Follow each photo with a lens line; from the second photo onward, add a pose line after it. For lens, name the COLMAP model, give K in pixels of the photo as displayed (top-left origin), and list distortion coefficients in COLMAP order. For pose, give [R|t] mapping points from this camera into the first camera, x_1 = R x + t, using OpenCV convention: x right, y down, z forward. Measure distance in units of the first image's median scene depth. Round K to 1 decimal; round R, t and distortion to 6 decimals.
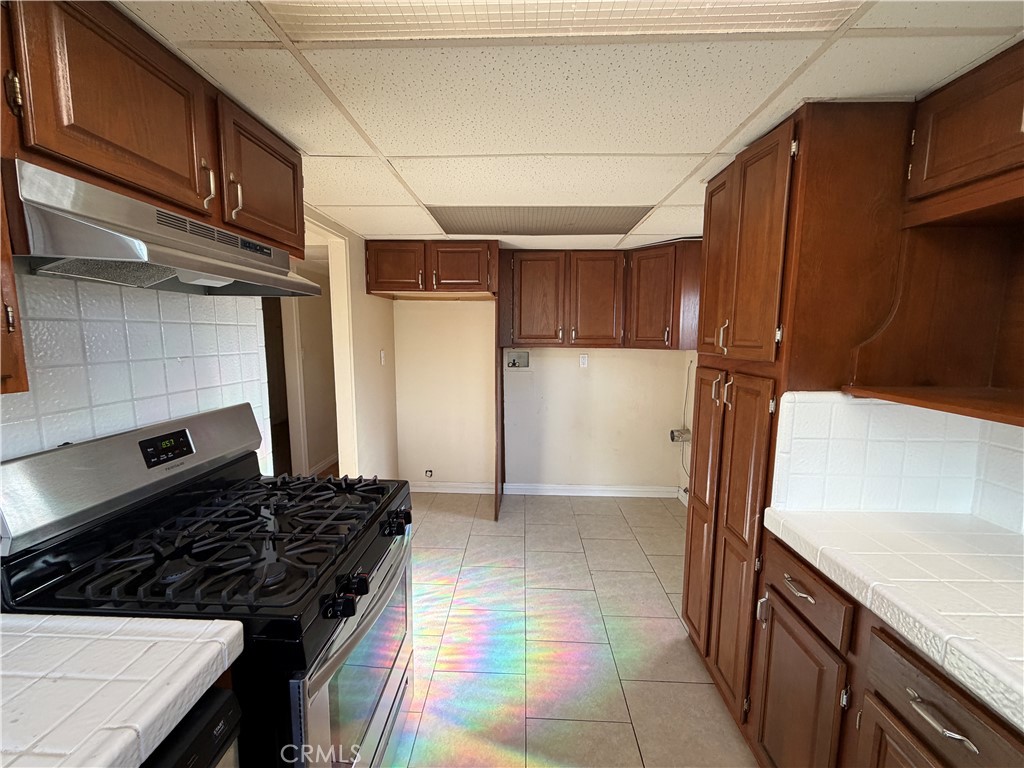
lens RADIAL K [[407.4, 0, 514.8], [0, 407.4, 380.0], [0, 0, 1]] dist [-0.000767, -0.000033]
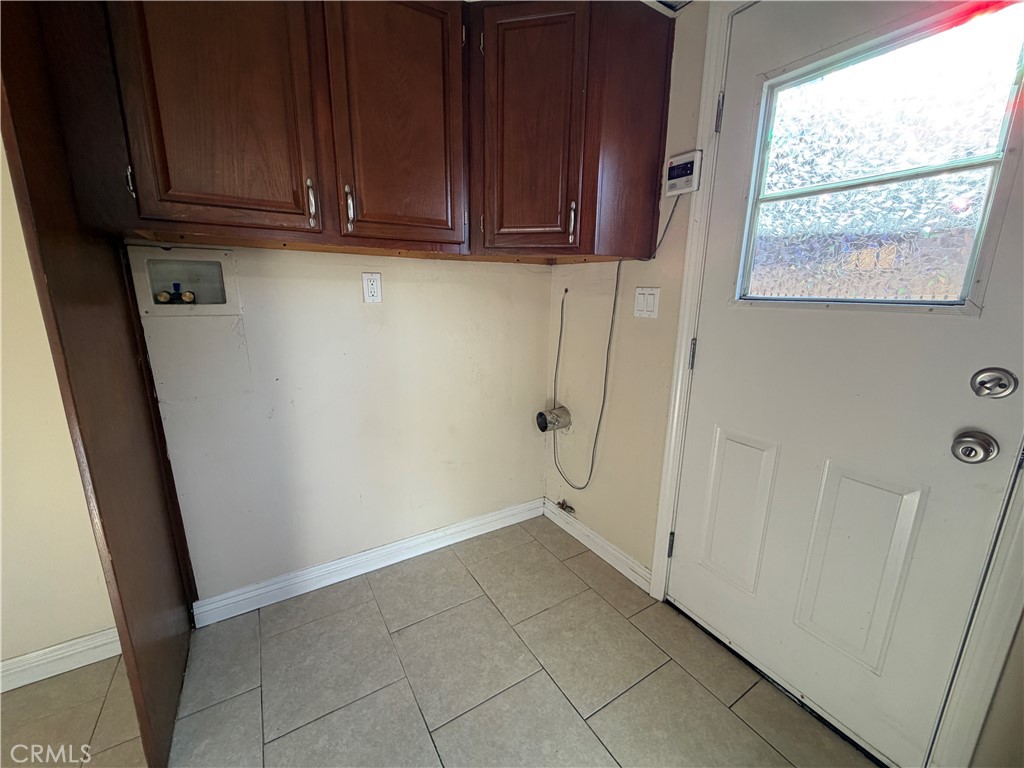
lens RADIAL K [[407.4, 0, 508.8], [0, 407.4, 383.8], [0, 0, 1]] dist [-0.000767, -0.000033]
pose [[0.839797, -0.112321, 0.531155, 0.046038], [0.052267, 0.990547, 0.126830, 0.007821], [-0.540379, -0.078749, 0.837728, 0.551032]]
